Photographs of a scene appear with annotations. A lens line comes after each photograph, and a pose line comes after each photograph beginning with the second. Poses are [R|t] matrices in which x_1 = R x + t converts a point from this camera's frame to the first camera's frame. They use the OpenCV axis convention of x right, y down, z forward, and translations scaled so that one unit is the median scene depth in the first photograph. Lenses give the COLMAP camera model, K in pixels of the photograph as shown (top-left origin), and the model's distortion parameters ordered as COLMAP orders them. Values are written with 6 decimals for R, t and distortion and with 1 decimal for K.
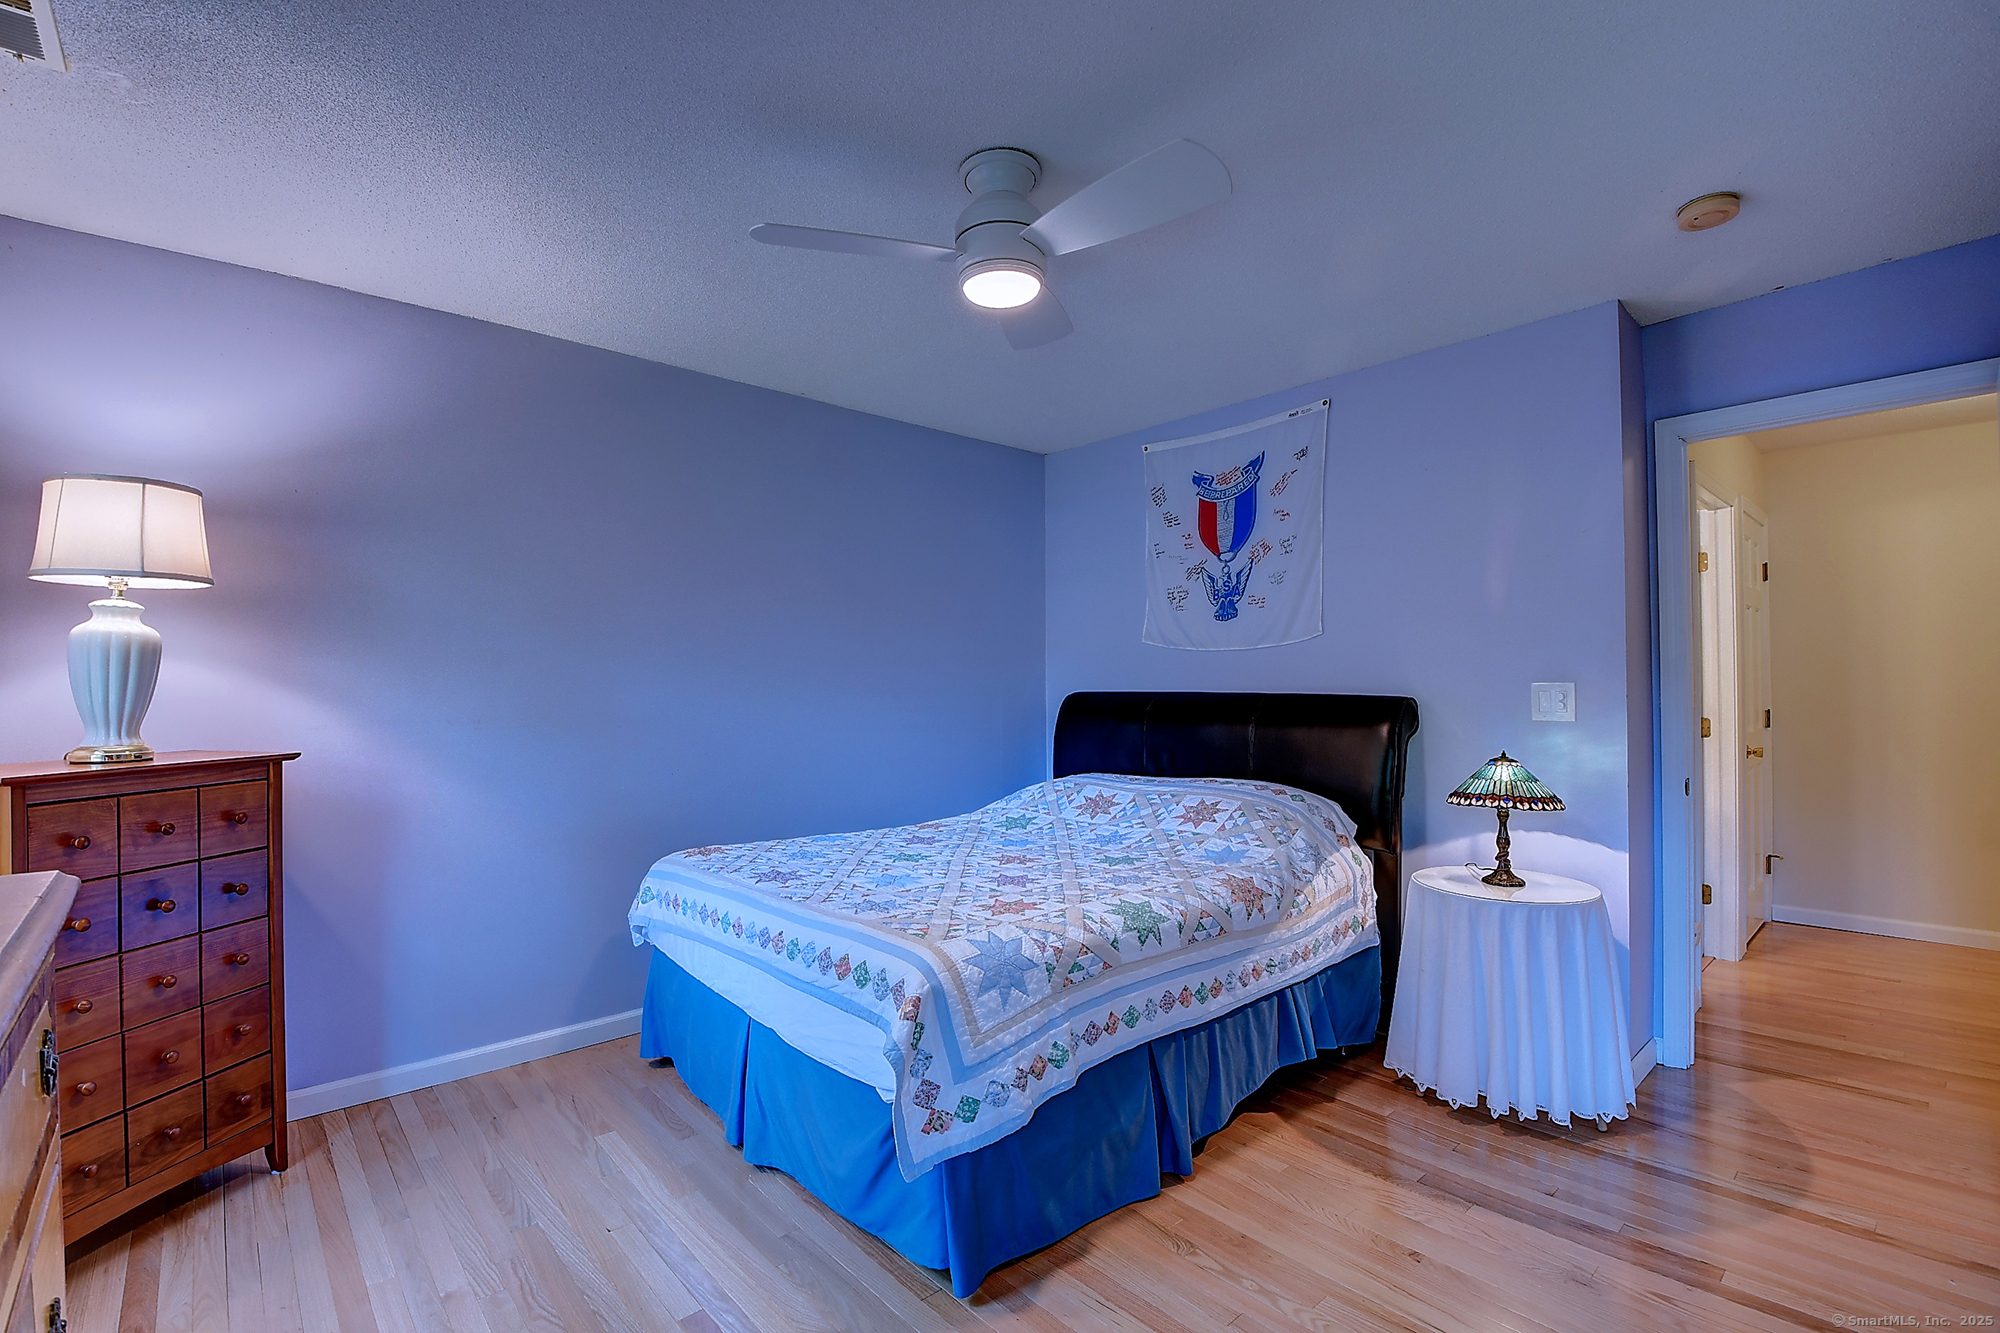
lens RADIAL K [[891.4, 0, 983.4], [0, 891.4, 673.3], [0, 0, 1]] dist [-0.000757, -0.005391]
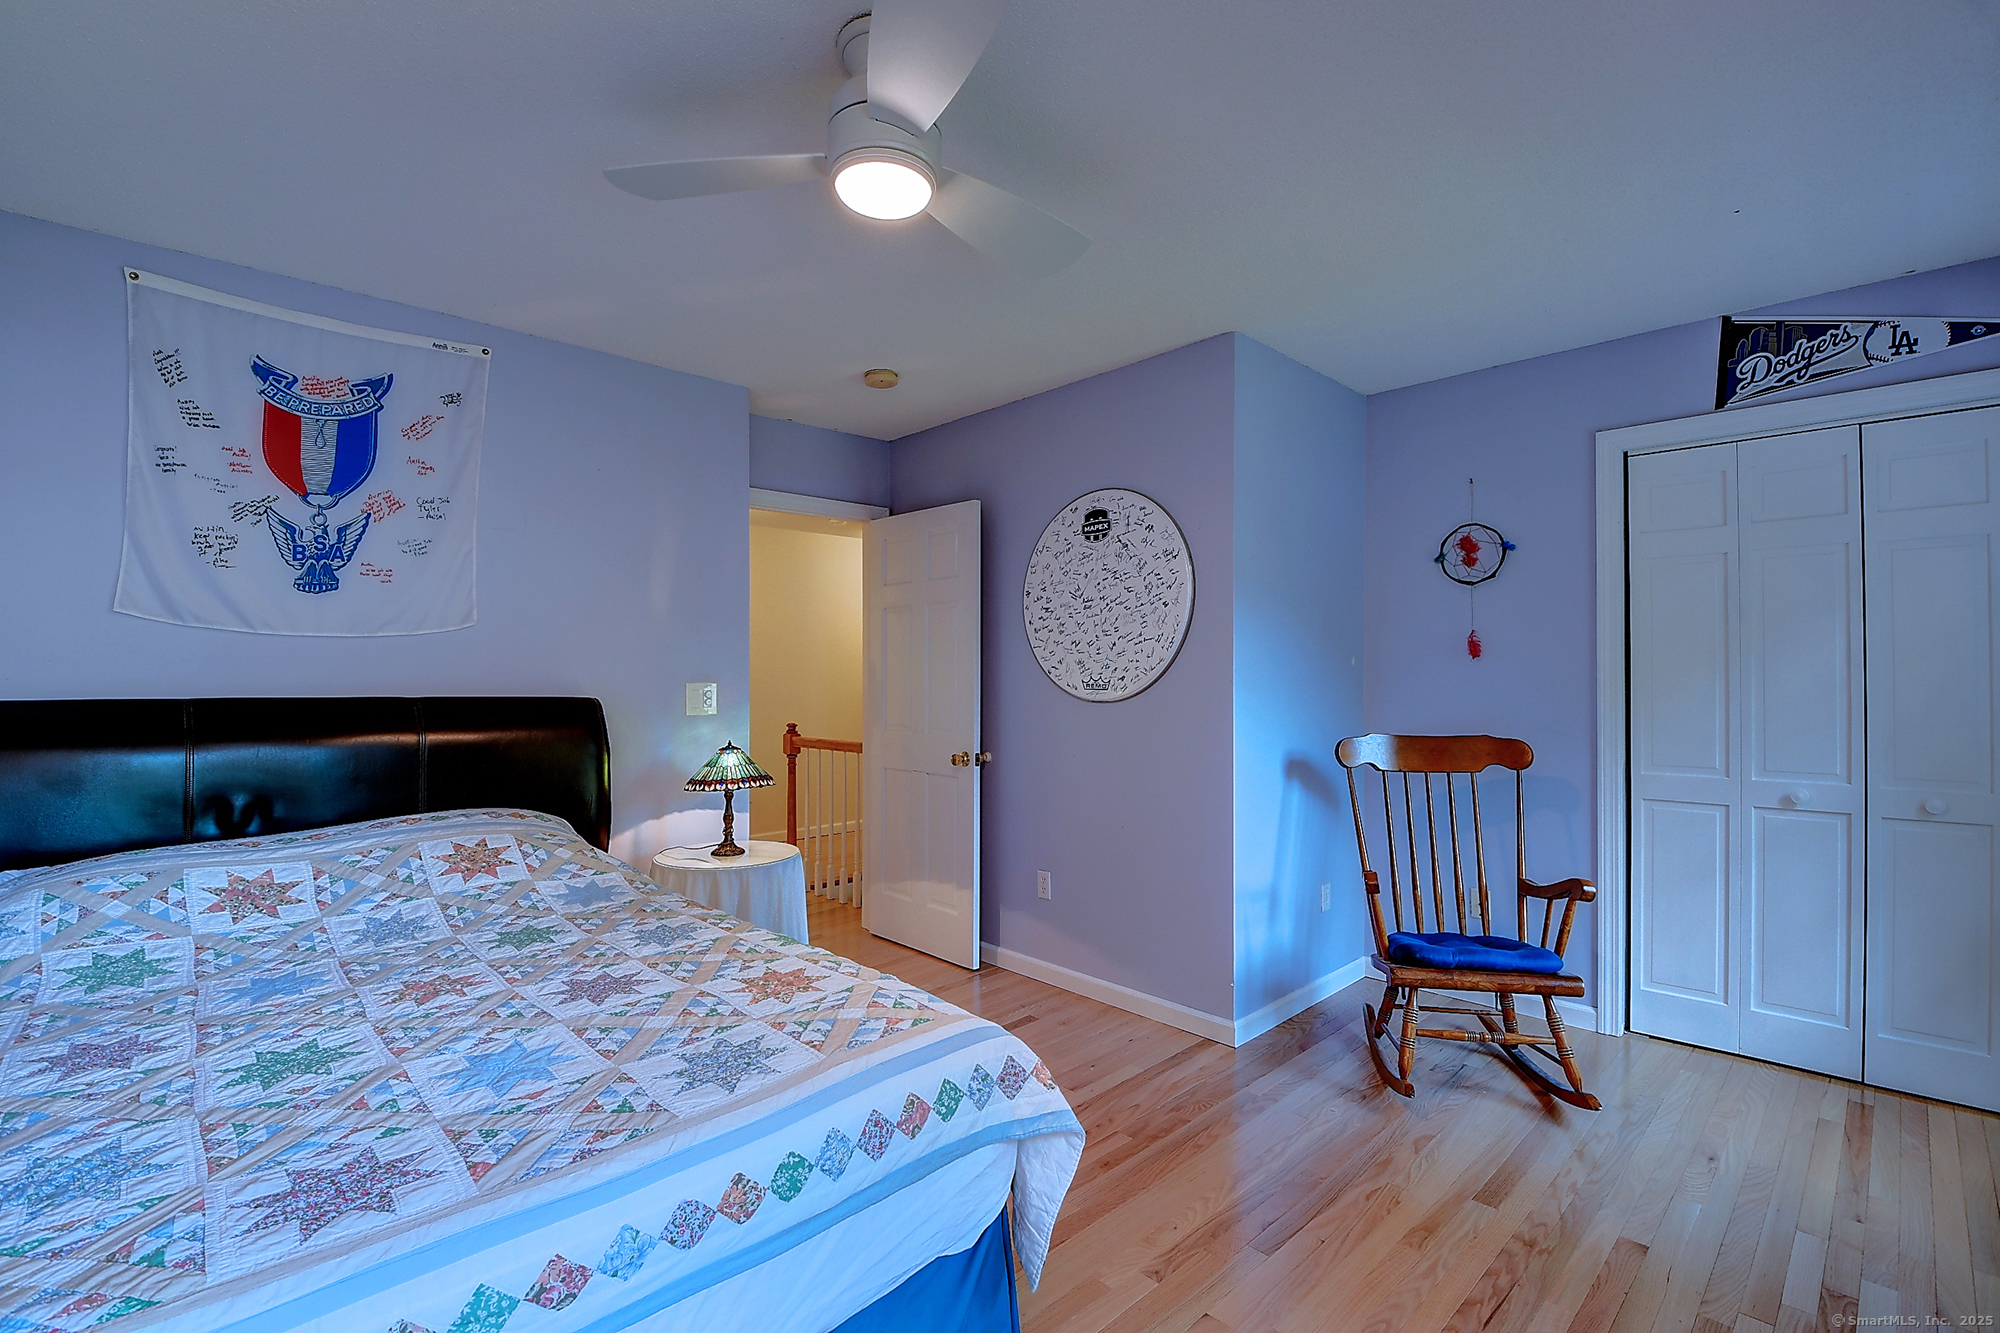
lens RADIAL K [[891.4, 0, 981.2], [0, 891.4, 658.8], [0, 0, 1]] dist [-0.000757, -0.005391]
pose [[-0.039157, 0.025383, 0.998911, -0.603603], [-0.008229, 0.999635, -0.025724, 0.007136], [-0.999199, -0.009228, -0.038934, 0.717356]]
